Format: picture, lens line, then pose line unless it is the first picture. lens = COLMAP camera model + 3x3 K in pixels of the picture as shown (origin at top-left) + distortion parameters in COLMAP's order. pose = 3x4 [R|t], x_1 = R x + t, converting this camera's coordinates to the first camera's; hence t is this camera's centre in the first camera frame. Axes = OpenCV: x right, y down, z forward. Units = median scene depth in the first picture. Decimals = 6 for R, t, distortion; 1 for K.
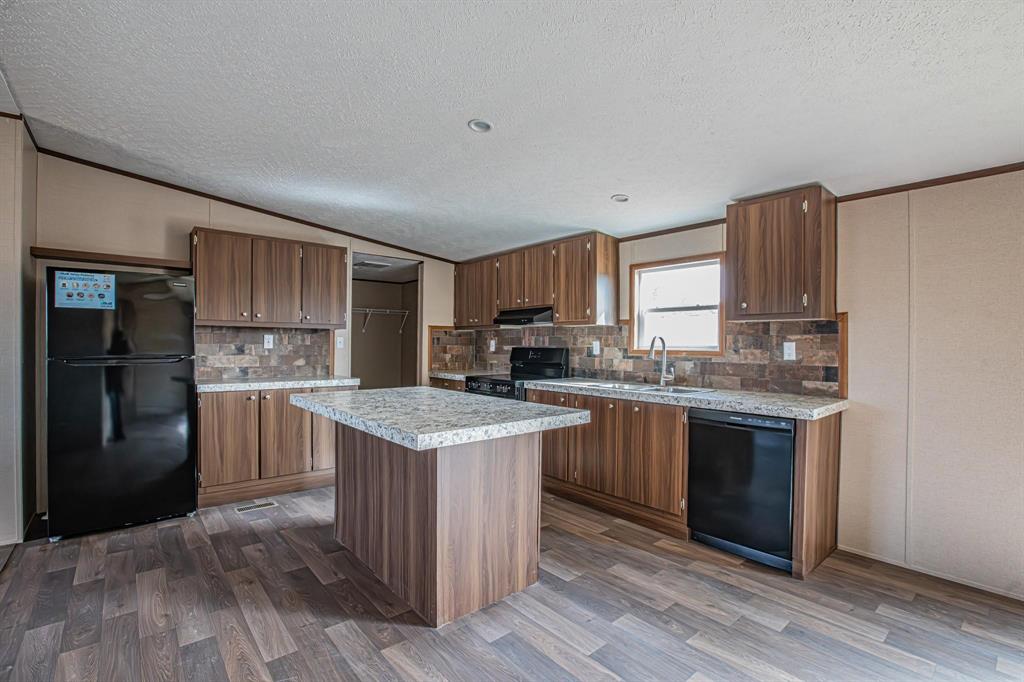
lens RADIAL K [[473.5, 0, 517.2], [0, 473.5, 343.6], [0, 0, 1]] dist [-0.002081, 0.000313]
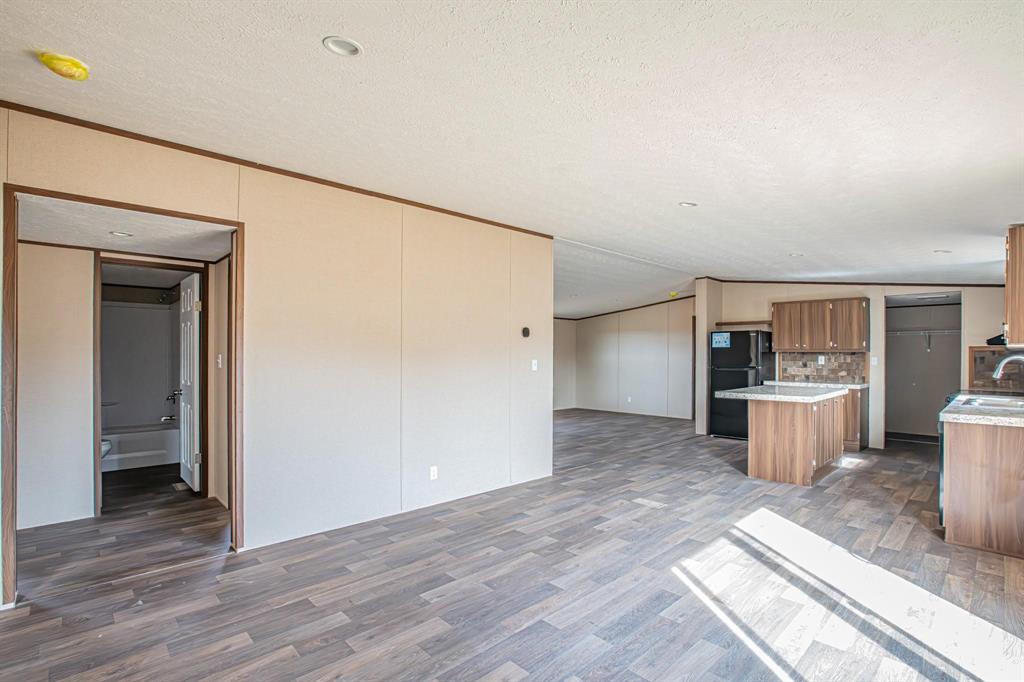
lens RADIAL K [[497.0, 0, 535.2], [0, 497.0, 341.1], [0, 0, 1]] dist [-0.005056, 0.000068]
pose [[0.093015, -0.029772, -0.995220, 1.214066], [-0.003648, 0.999536, -0.030242, -0.015296], [0.995658, 0.006444, 0.092863, -0.186782]]
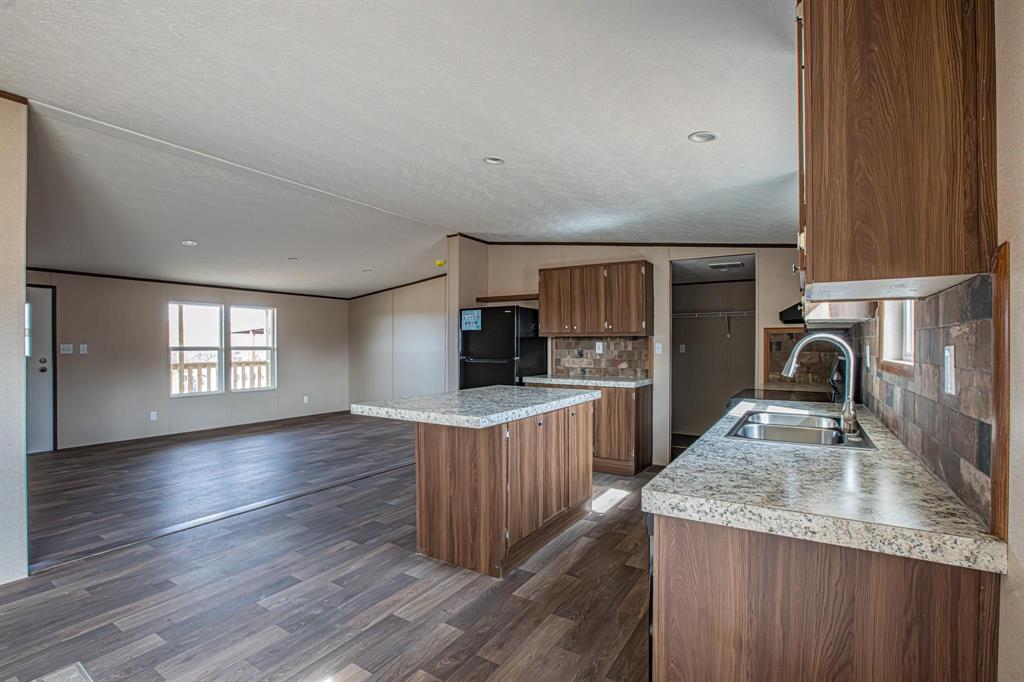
lens RADIAL K [[467.9, 0, 516.3], [0, 467.9, 346.5], [0, 0, 1]] dist [-0.029188, 0.015884]
pose [[0.292973, 0.002338, -0.956118, 0.645407], [-0.003541, 0.999993, 0.001360, -0.008731], [0.956114, 0.002987, 0.292979, 0.453128]]
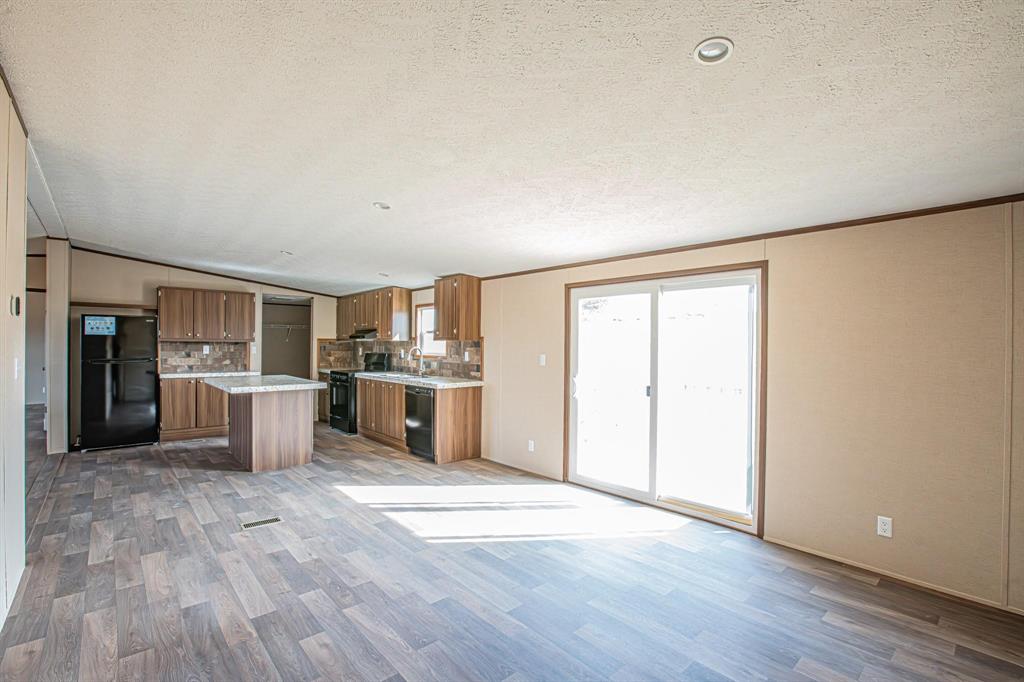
lens RADIAL K [[467.9, 0, 516.3], [0, 467.9, 346.5], [0, 0, 1]] dist [-0.029188, 0.015884]
pose [[0.999901, 0.001307, 0.013993, 0.588595], [-0.001343, 0.999996, 0.002503, -0.022738], [-0.013989, -0.002522, 0.999899, -0.701851]]
